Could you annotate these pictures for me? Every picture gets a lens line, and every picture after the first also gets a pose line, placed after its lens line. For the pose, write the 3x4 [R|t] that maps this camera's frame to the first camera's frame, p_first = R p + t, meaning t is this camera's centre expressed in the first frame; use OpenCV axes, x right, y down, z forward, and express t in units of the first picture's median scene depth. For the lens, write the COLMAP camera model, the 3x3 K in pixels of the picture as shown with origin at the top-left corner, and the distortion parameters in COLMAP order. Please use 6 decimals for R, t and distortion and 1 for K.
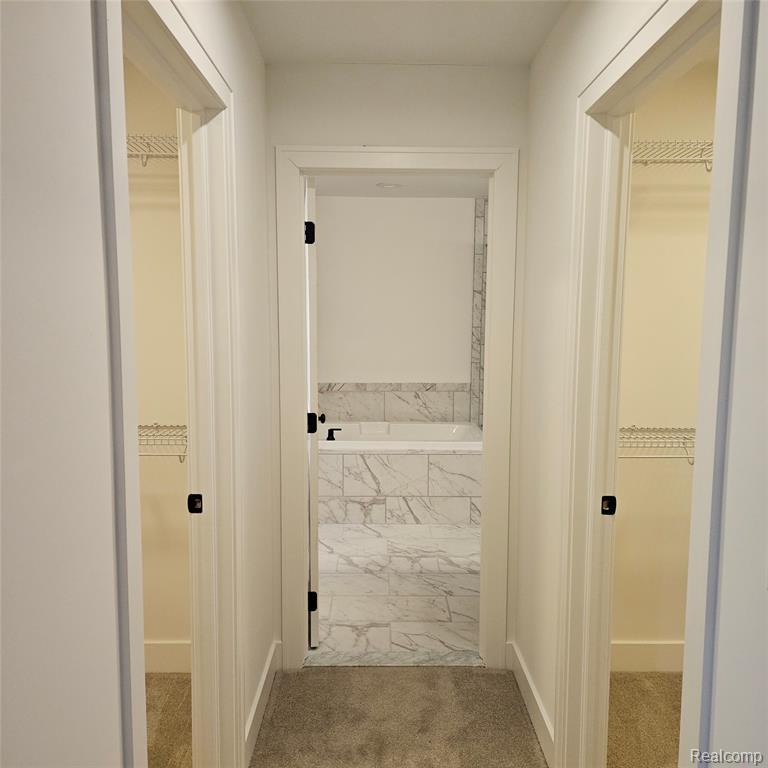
lens RADIAL K [[687.6, 0, 381.9], [0, 687.6, 383.9], [0, 0, 1]] dist [0.082794, -0.099555]
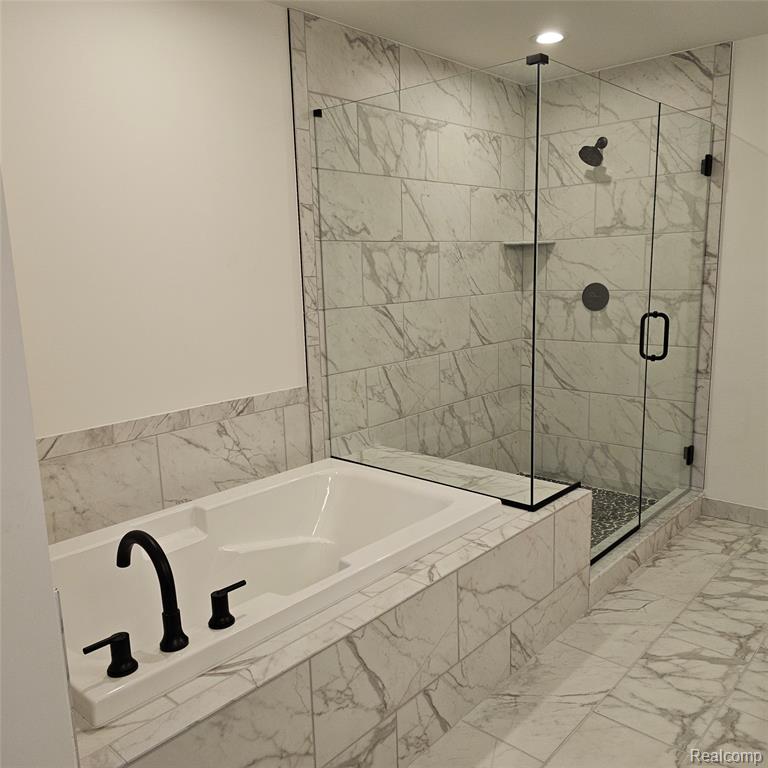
lens RADIAL K [[687.6, 0, 387.1], [0, 687.6, 387.1], [0, 0, 1]] dist [0.082794, -0.099555]
pose [[0.667385, -0.158815, 0.727582, -0.211133], [0.108391, 0.987307, 0.116084, -0.053943], [-0.736783, 0.001390, 0.676128, 0.600733]]
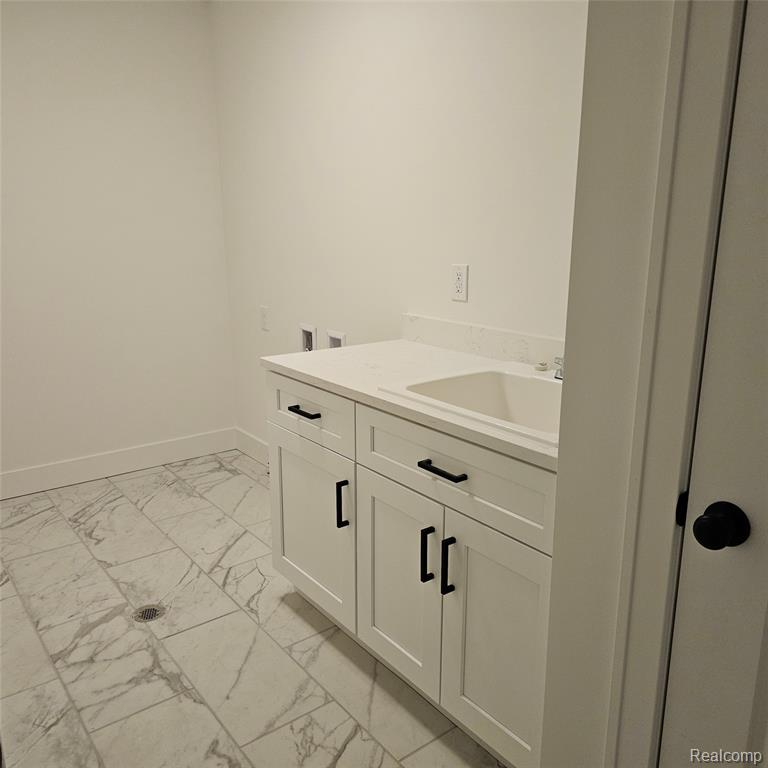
lens RADIAL K [[687.6, 0, 378.9], [0, 687.6, 382.2], [0, 0, 1]] dist [0.082794, -0.099555]
pose [[-0.603546, -0.190045, 0.774348, -0.192214], [0.088030, 0.949359, 0.301610, -0.064102], [-0.792454, 0.250201, -0.556252, 0.792490]]
